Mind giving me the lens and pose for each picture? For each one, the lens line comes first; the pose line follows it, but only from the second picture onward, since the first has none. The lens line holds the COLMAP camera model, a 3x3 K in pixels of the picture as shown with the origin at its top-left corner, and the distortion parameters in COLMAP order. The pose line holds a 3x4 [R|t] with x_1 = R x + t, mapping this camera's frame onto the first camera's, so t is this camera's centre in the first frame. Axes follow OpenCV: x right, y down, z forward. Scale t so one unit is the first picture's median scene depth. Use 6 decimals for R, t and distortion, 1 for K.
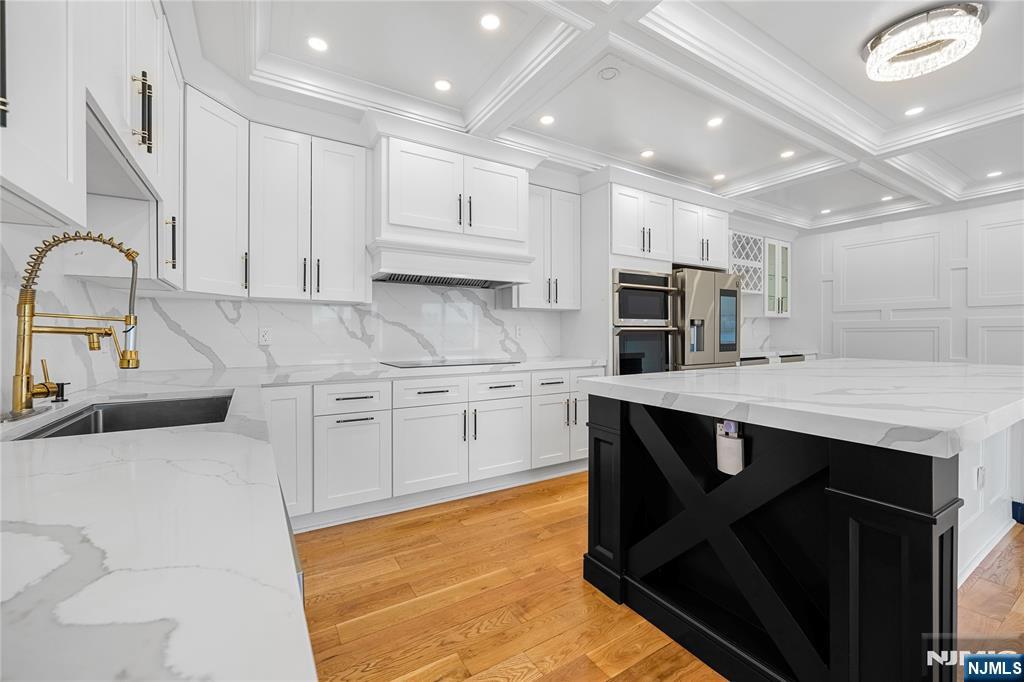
lens RADIAL K [[422.8, 0, 522.7], [0, 422.8, 335.0], [0, 0, 1]] dist [0.000980, 0.000007]
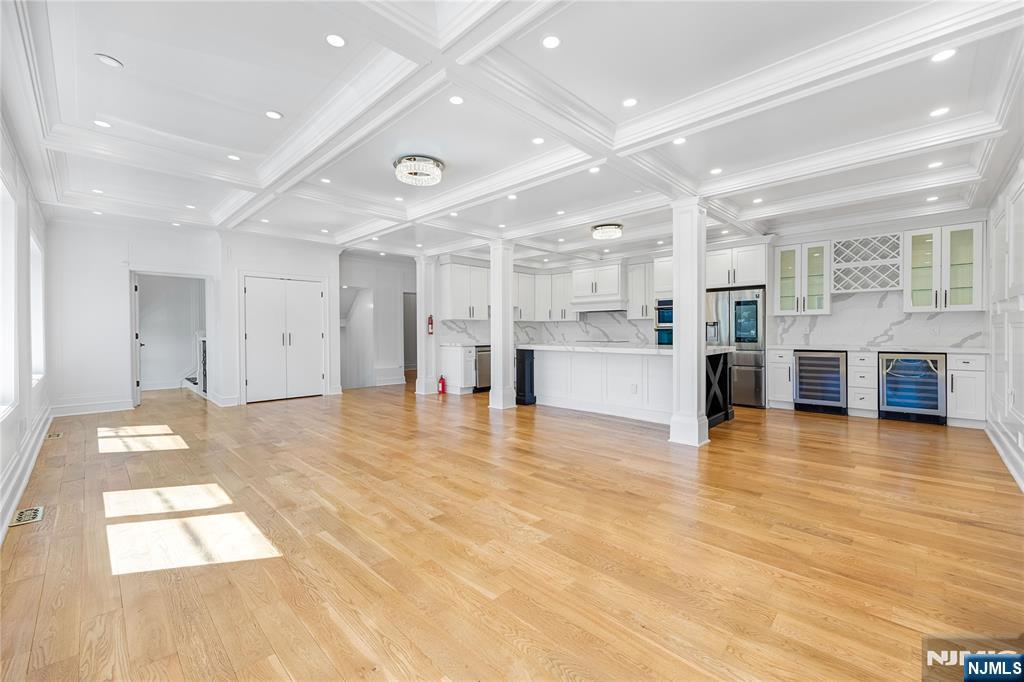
lens RADIAL K [[407.6, 0, 510.6], [0, 407.6, 337.1], [0, 0, 1]] dist [0.003203, 0.000023]
pose [[0.235335, 0.017966, -0.971748, 1.946654], [0.001680, 0.999820, 0.018892, -0.009454], [0.971913, -0.006079, 0.235262, -0.160064]]
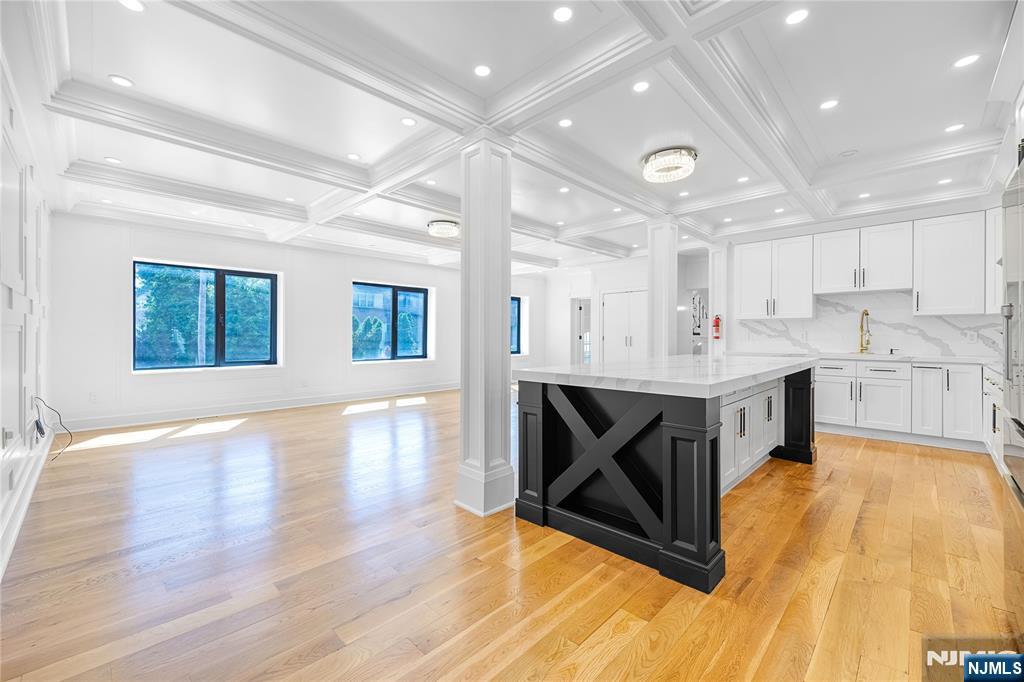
lens RADIAL K [[419.1, 0, 513.4], [0, 419.1, 337.3], [0, 0, 1]] dist [0.008282, -0.000011]
pose [[-0.971851, 0.004197, -0.235557, 1.070669], [0.002635, 0.999972, 0.006949, -0.006611], [0.235580, 0.006132, -0.971836, 1.392331]]
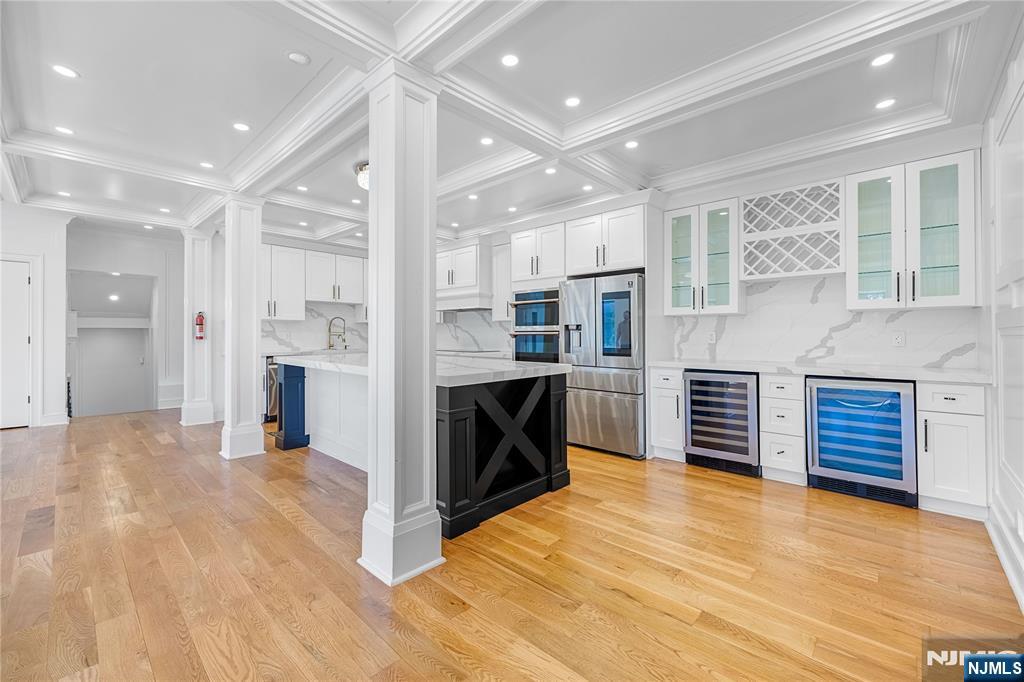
lens RADIAL K [[412.6, 0, 502.7], [0, 412.6, 333.2], [0, 0, 1]] dist [0.001323, 0.000008]
pose [[0.248209, -0.001522, -0.968705, 1.539540], [-0.006474, 0.999974, -0.003230, -0.009917], [0.968685, 0.007073, 0.248193, 0.599308]]
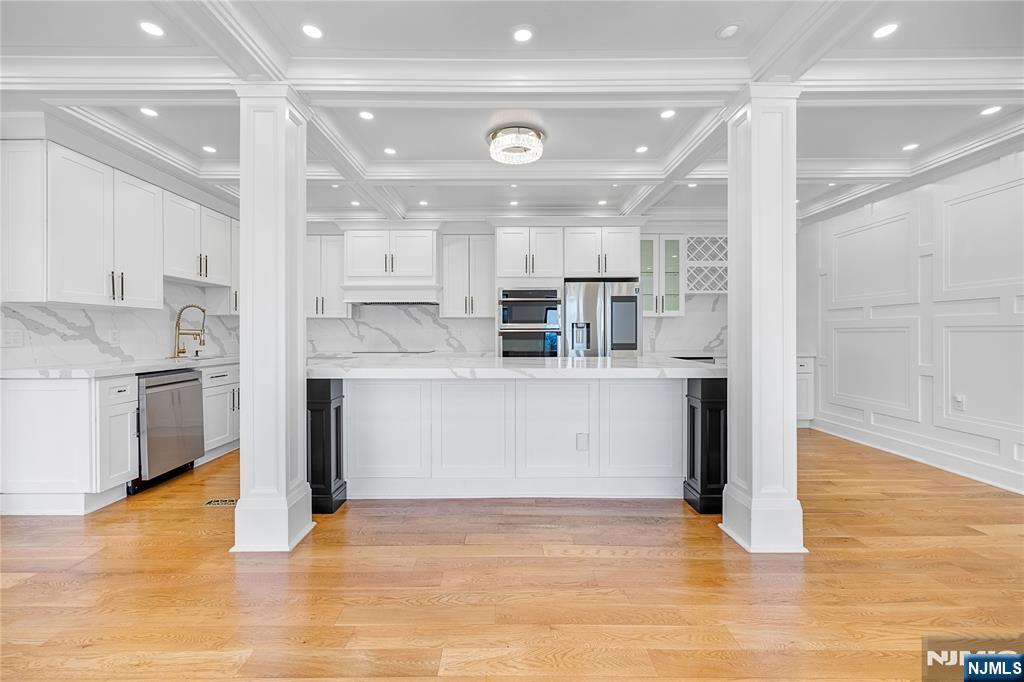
lens RADIAL K [[418.5, 0, 502.8], [0, 418.5, 335.4], [0, 0, 1]] dist [-0.000064, -0.000152]
pose [[0.842962, 0.002860, -0.537966, 0.947795], [-0.001285, 0.999994, 0.003303, -0.004425], [0.537972, -0.002093, 0.842960, -0.154016]]
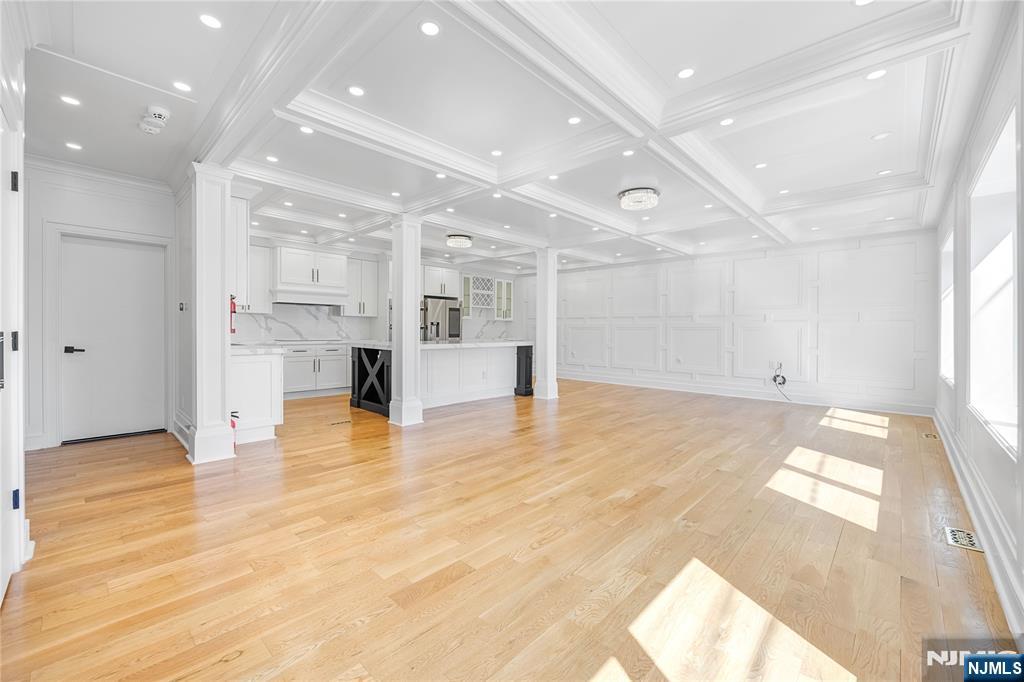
lens RADIAL K [[412.6, 0, 502.7], [0, 412.6, 333.2], [0, 0, 1]] dist [0.001323, 0.000008]
pose [[0.975181, 0.009363, 0.221211, 0.309001], [-0.011739, 0.999887, 0.009427, -0.003975], [-0.221098, -0.011790, 0.975180, -1.217357]]
